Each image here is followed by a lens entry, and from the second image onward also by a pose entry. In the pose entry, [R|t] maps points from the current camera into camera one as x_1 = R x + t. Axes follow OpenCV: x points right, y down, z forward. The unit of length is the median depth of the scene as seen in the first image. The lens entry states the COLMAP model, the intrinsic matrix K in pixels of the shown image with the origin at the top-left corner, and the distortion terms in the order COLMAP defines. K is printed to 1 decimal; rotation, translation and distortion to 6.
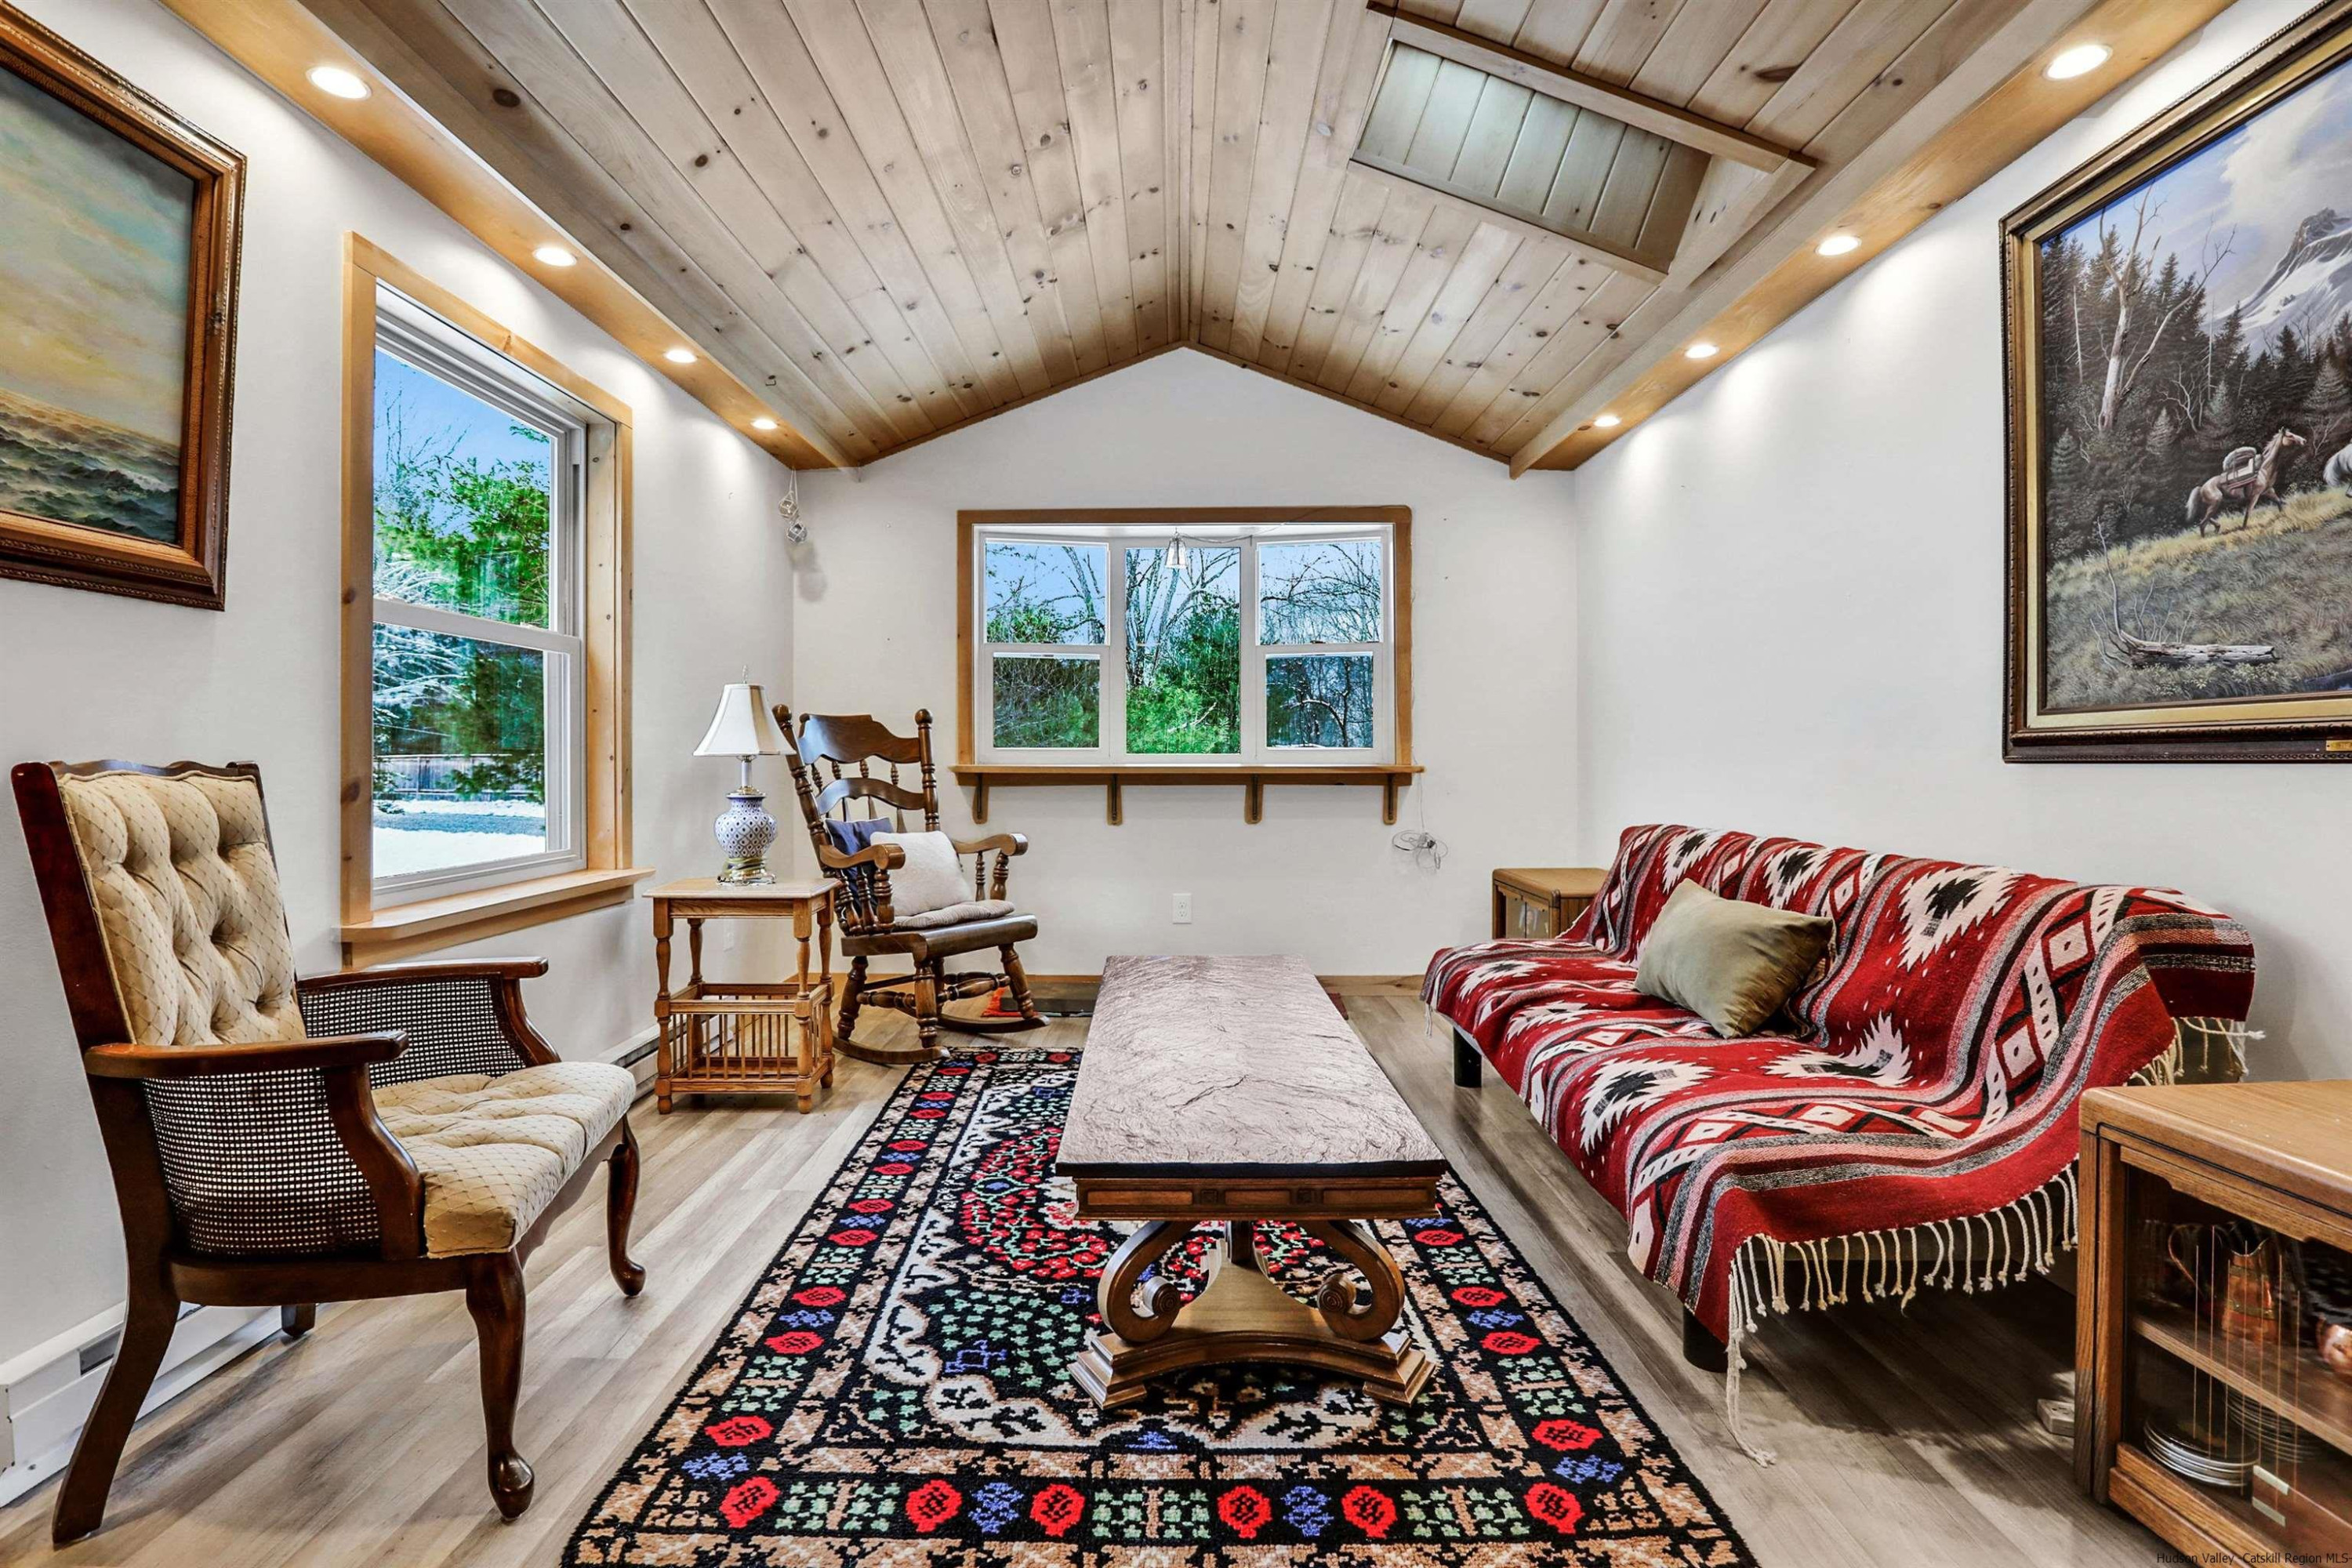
lens RADIAL K [[1167.2, 0, 1176.0], [0, 1167.2, 784.0], [0, 0, 1]] dist [-0.093730, 0.082442]
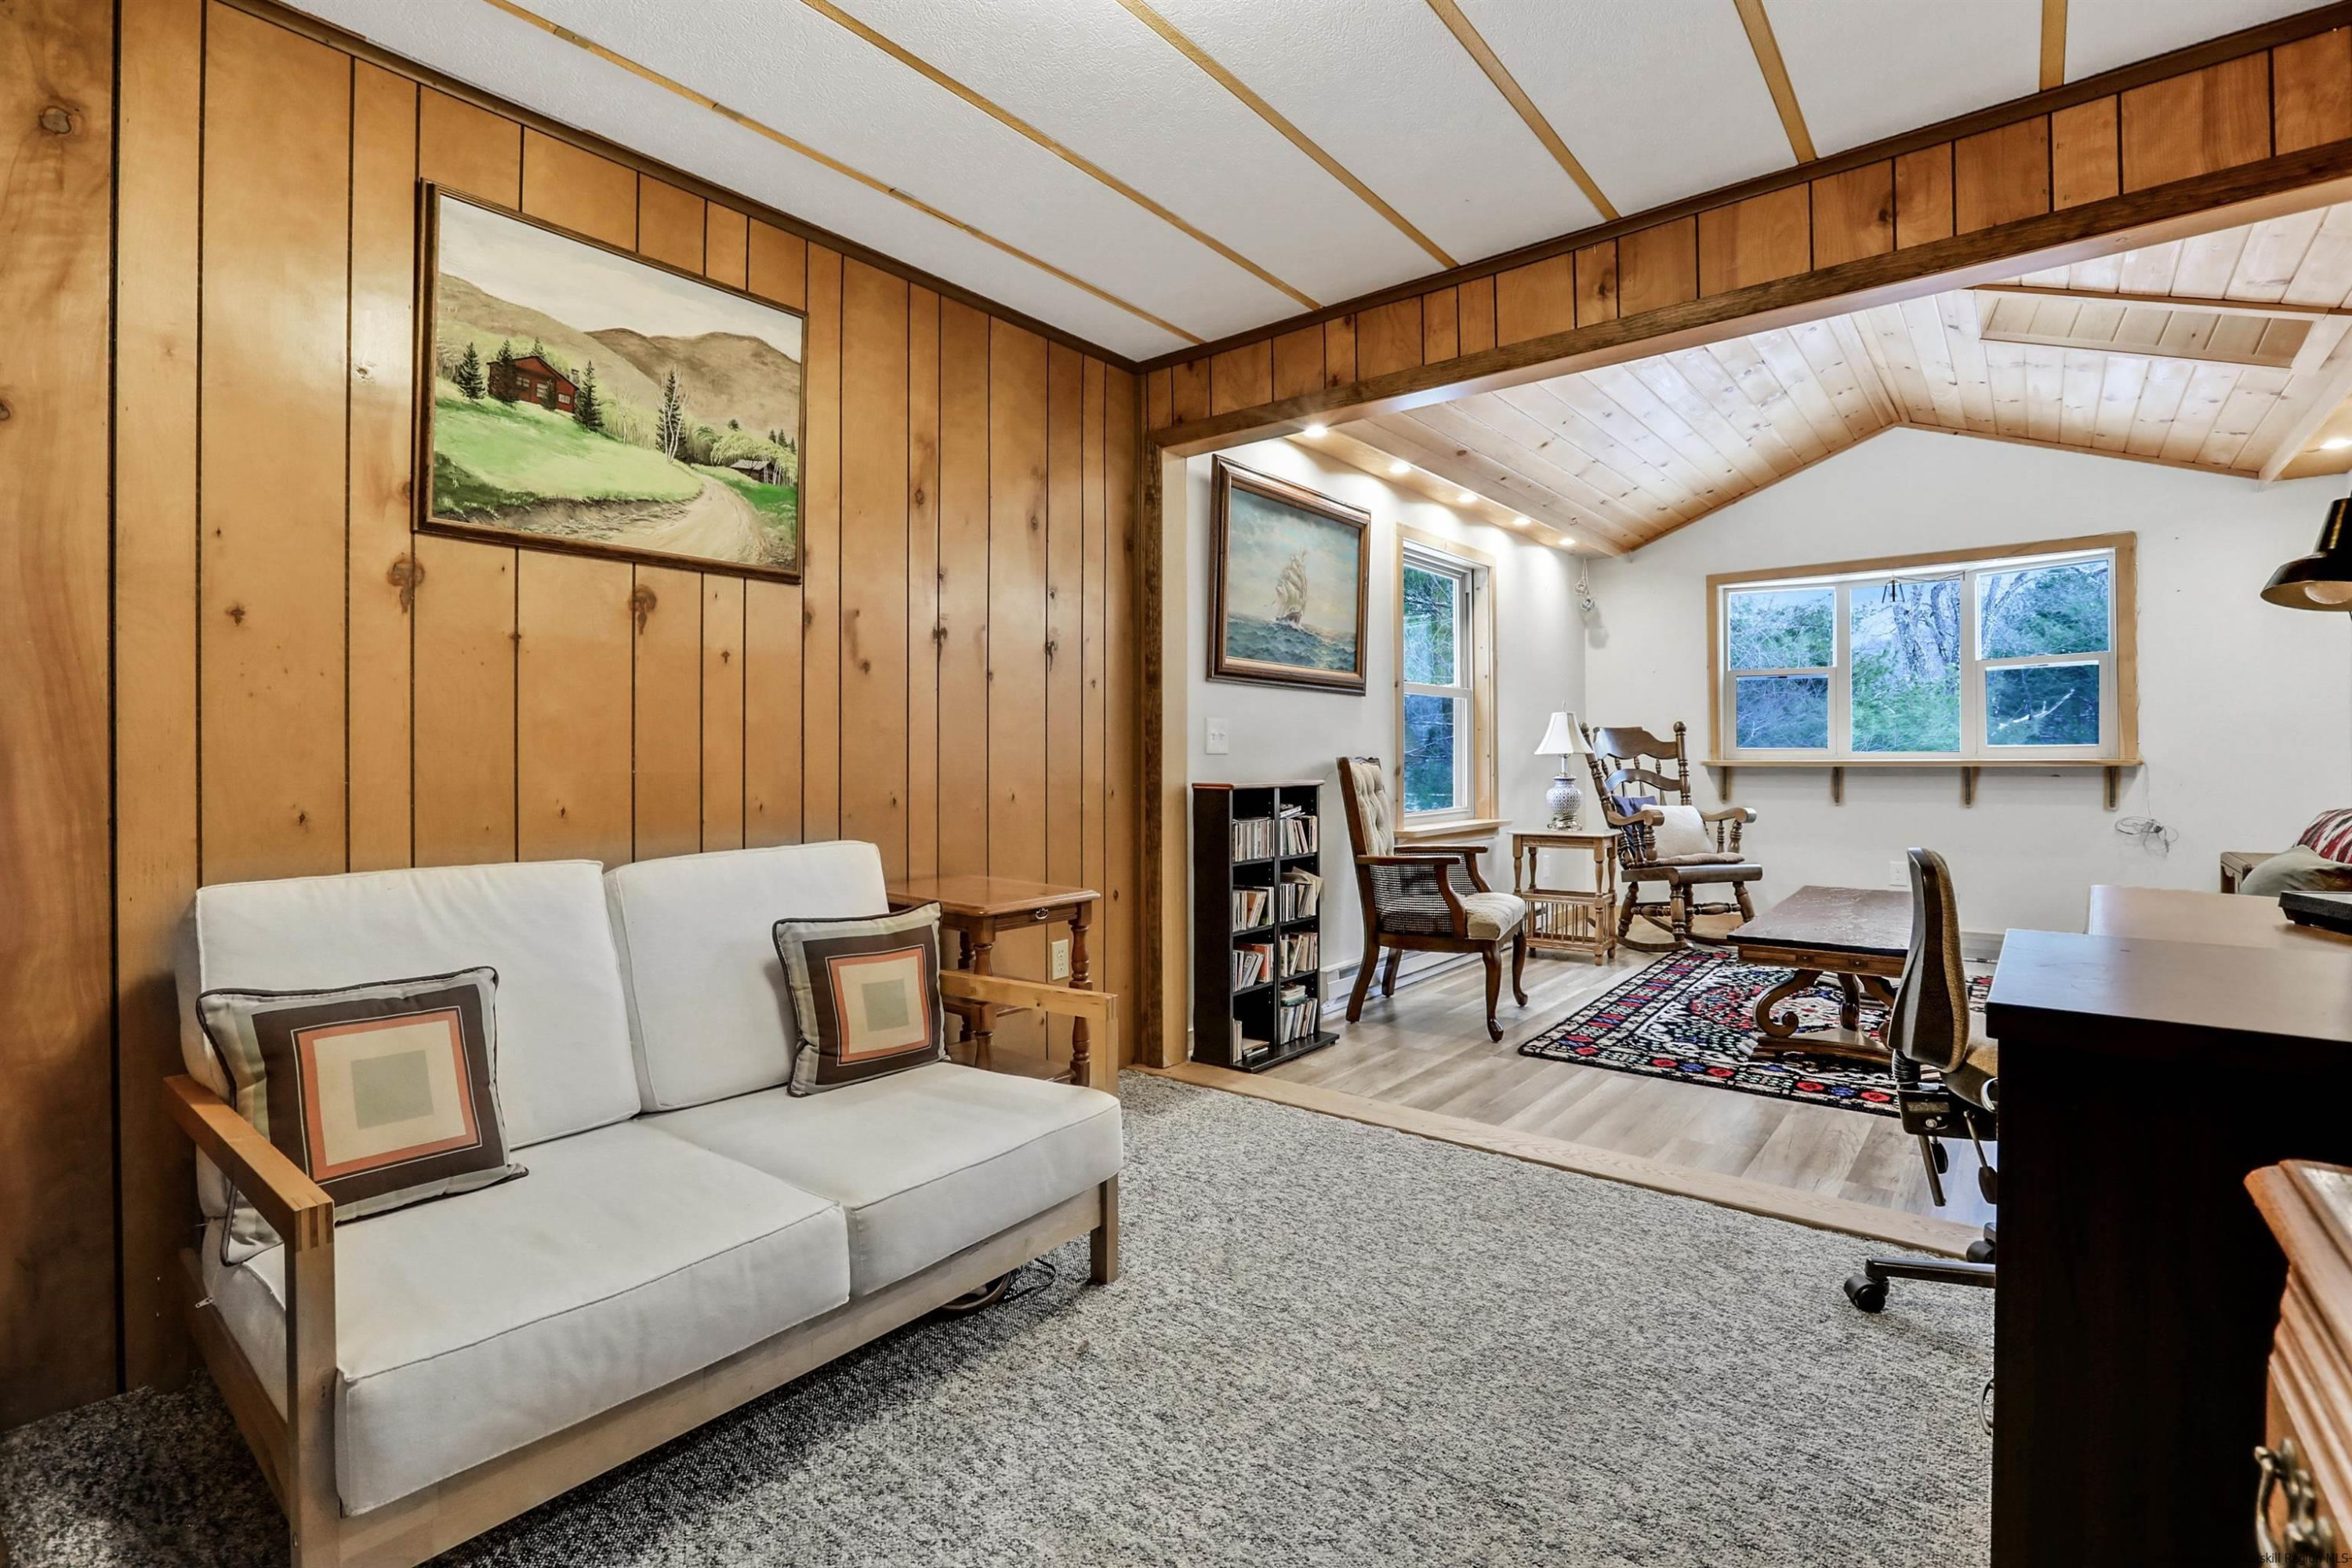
lens RADIAL K [[1059.2, 0, 1180.1], [0, 1059.2, 750.0], [0, 0, 1]] dist [-0.047229, 0.017456]
pose [[0.783023, -0.008845, -0.621930, 0.130989], [-0.009932, 0.999594, -0.026721, 0.014261], [0.621913, 0.027100, 0.782617, -0.496428]]
